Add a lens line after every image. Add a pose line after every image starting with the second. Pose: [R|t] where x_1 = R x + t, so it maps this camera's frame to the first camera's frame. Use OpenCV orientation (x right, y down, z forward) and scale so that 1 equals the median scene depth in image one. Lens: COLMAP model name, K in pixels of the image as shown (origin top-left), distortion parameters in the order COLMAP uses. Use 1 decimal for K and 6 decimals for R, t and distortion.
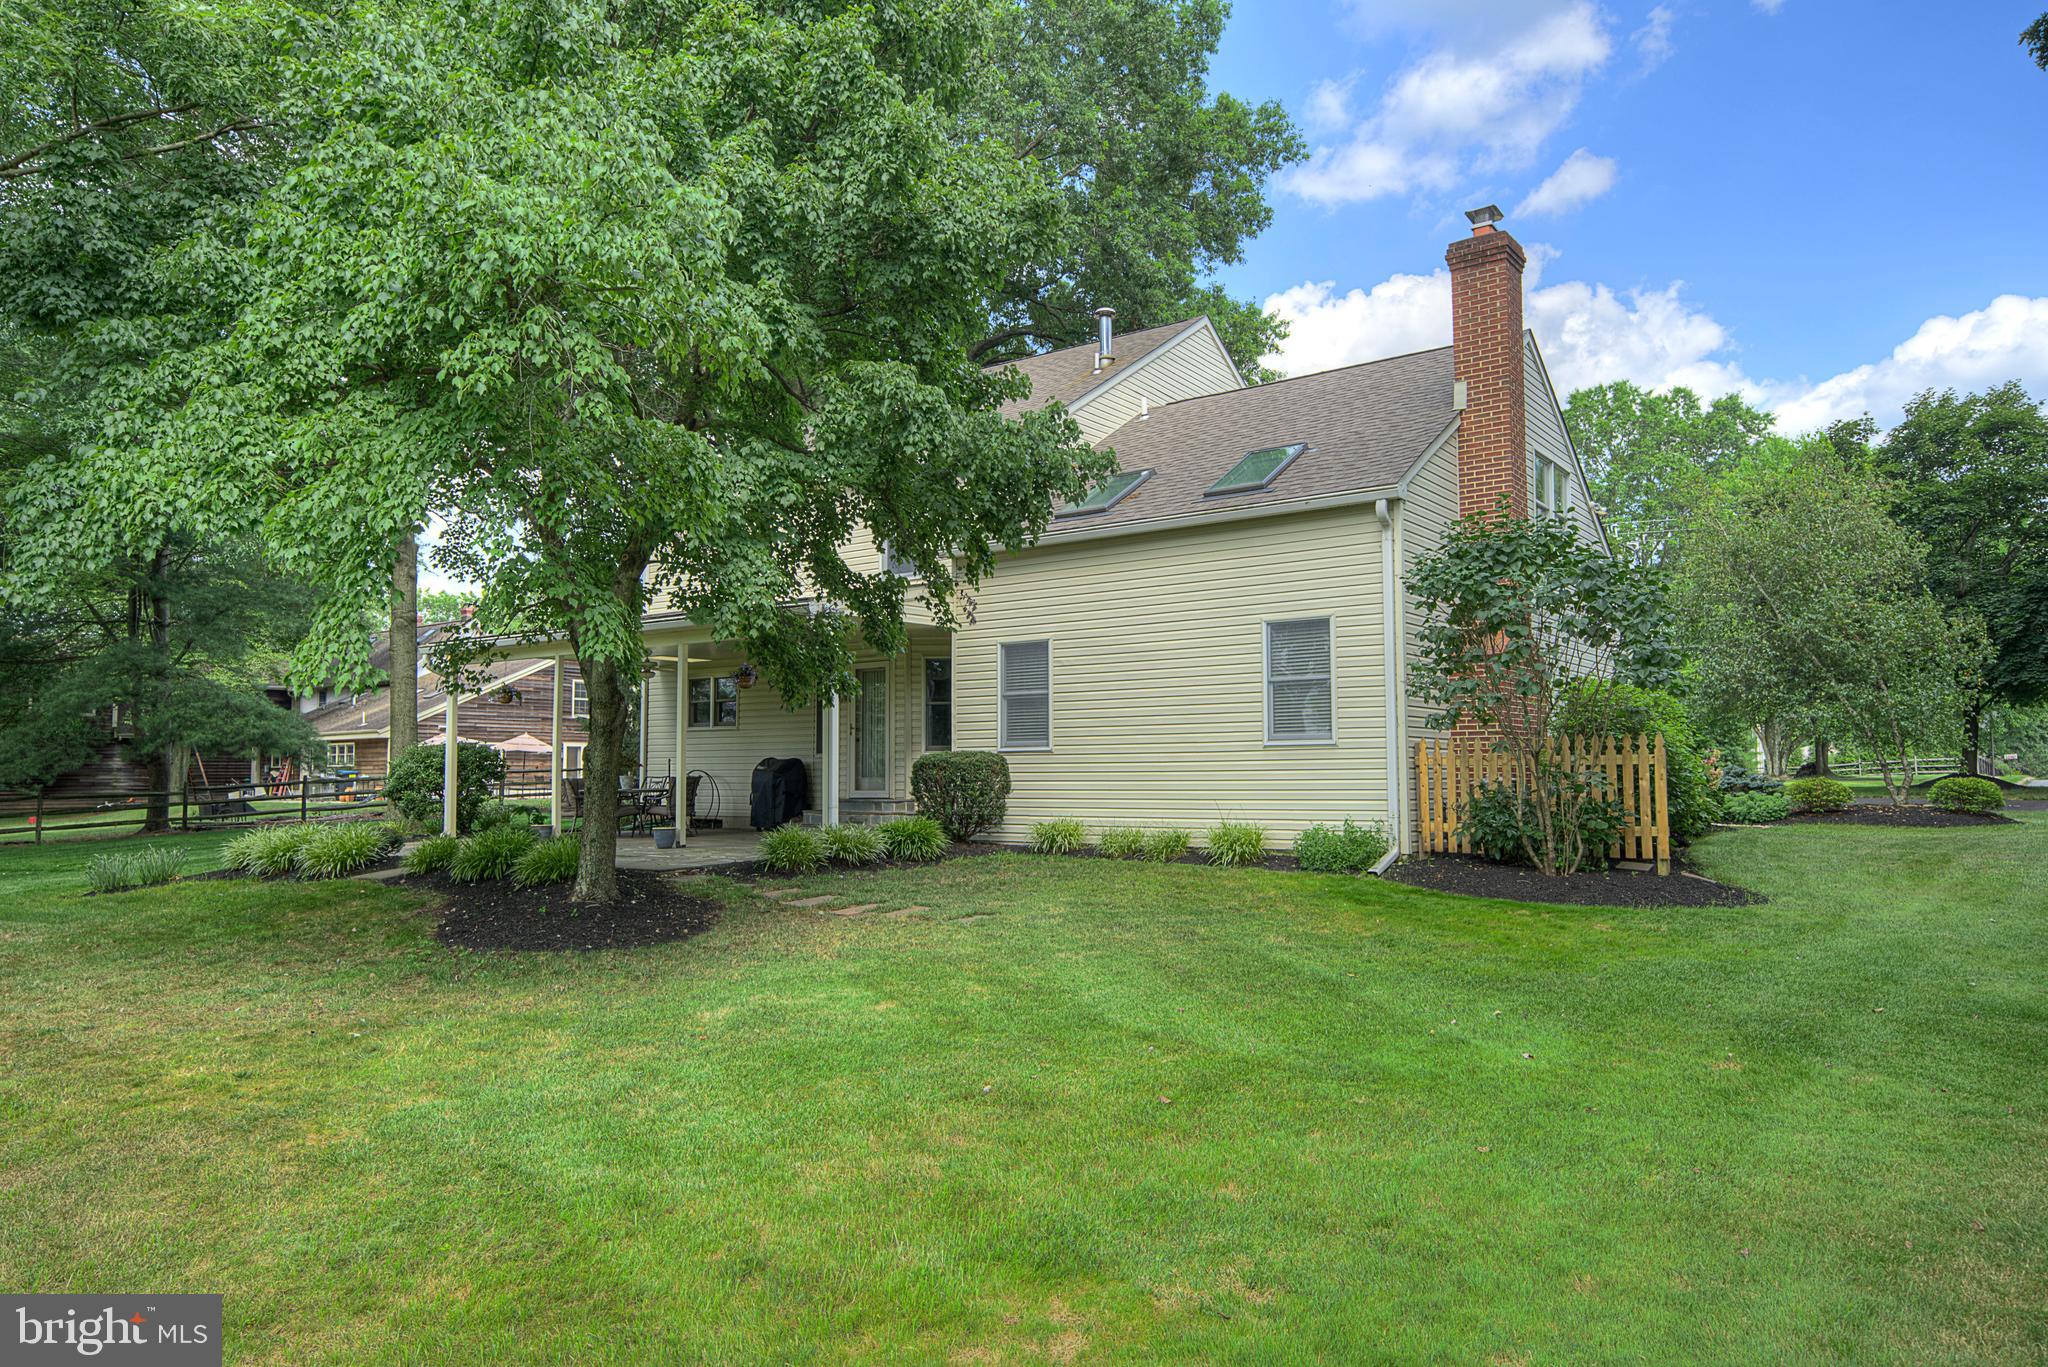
lens RADIAL K [[1338.1, 0, 1030.9], [0, 1338.1, 674.6], [0, 0, 1]] dist [0.057523, 0.001491]
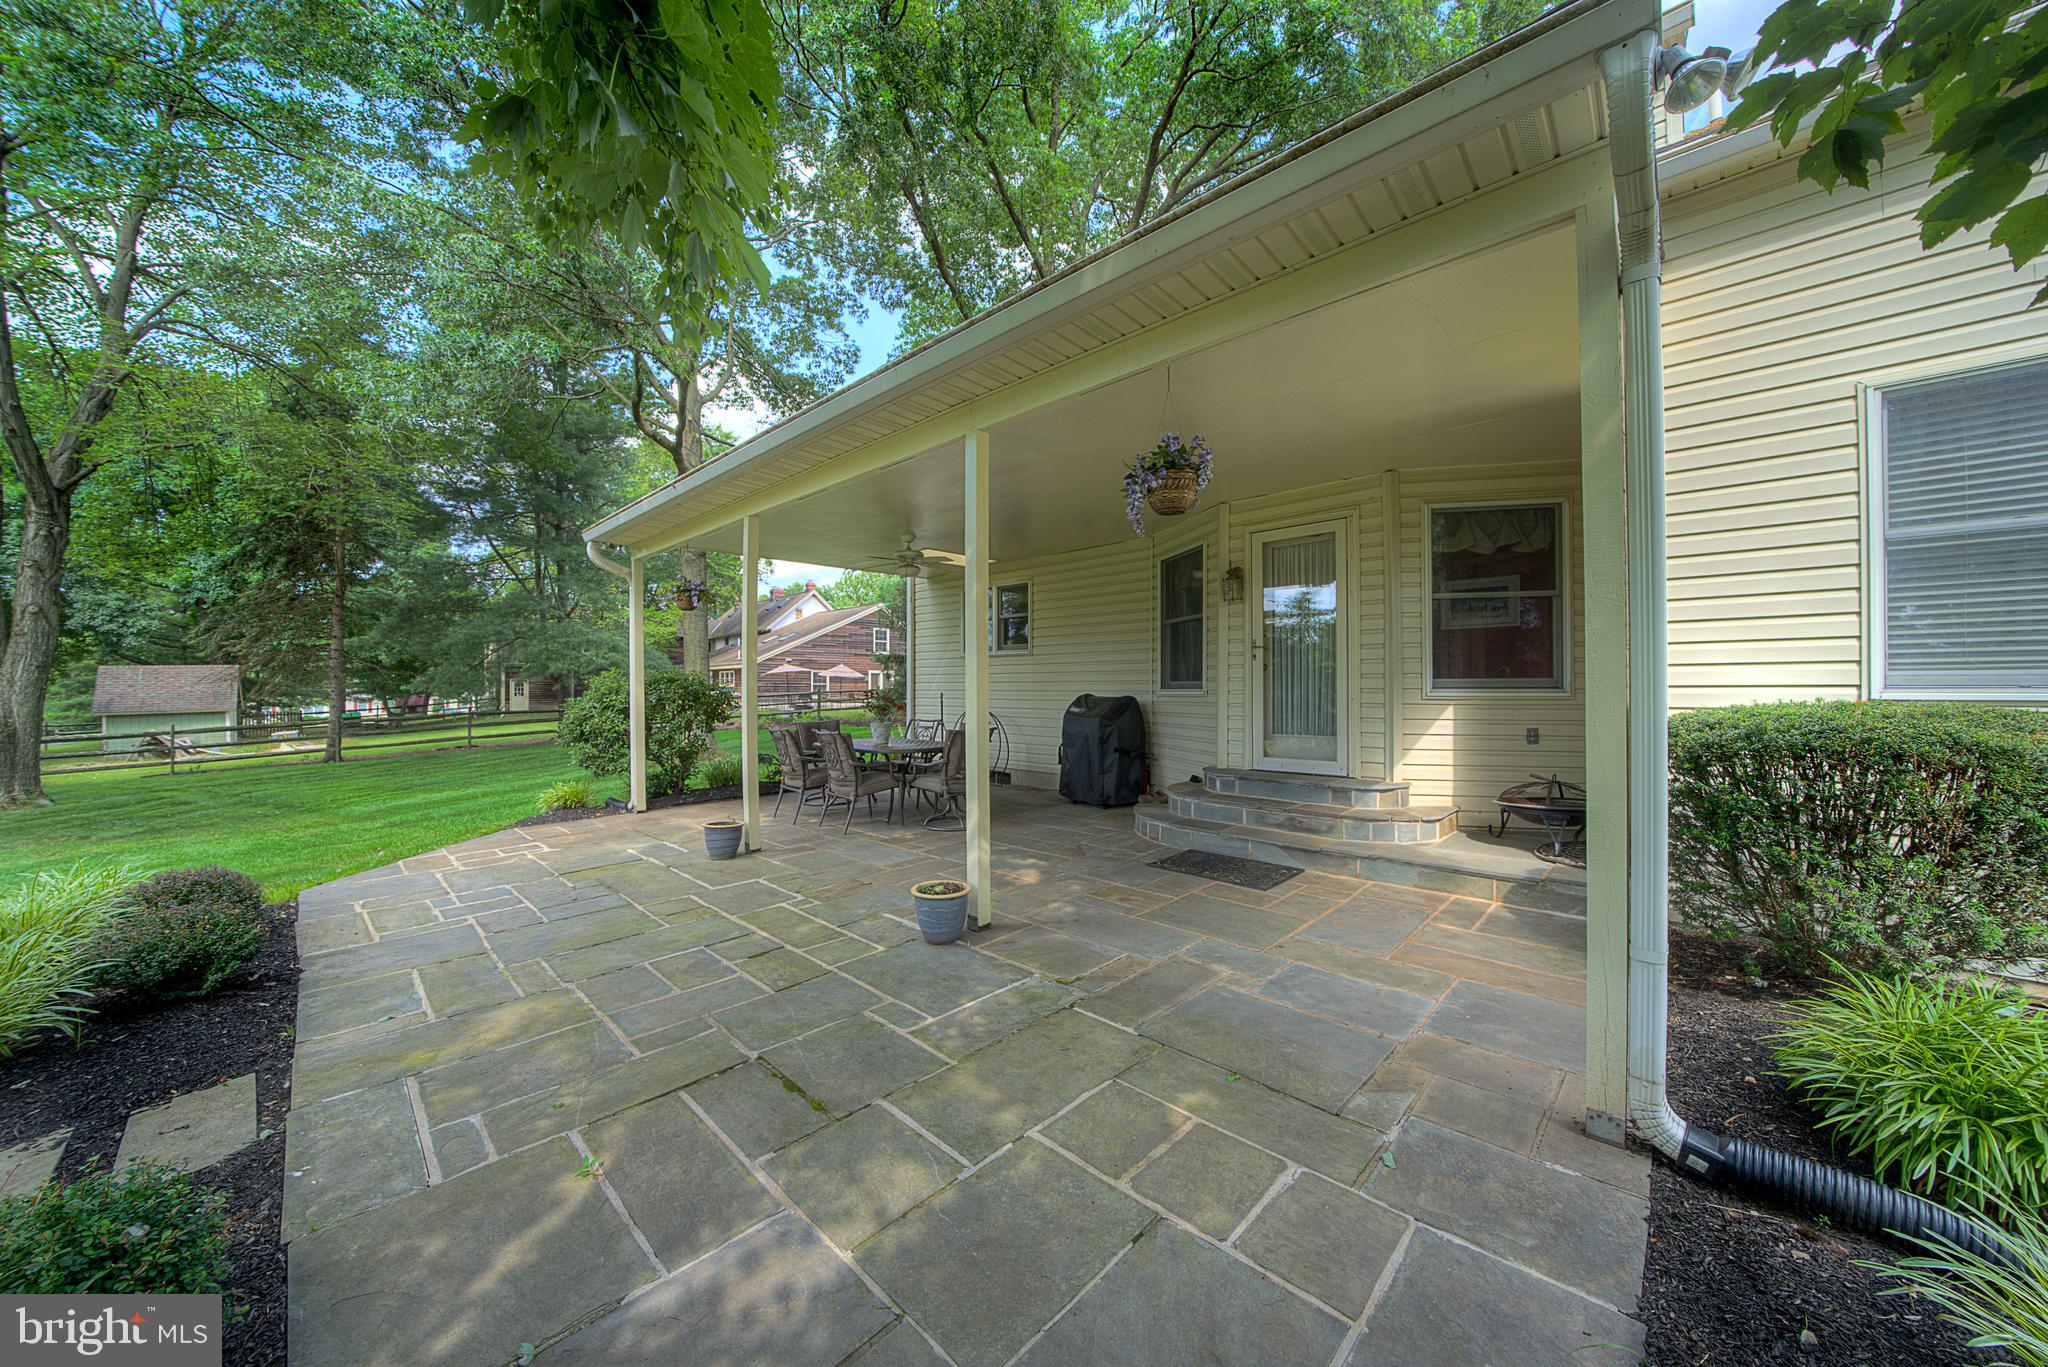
lens RADIAL K [[716.0, 0, 1024.0], [0, 716.0, 683.5], [0, 0, 1]] dist [-0.000502, -0.000033]
pose [[0.990046, -0.000658, -0.140741, -0.237485], [0.010516, 0.997540, 0.069306, 0.042431], [0.140349, -0.070096, 0.987618, 0.869348]]
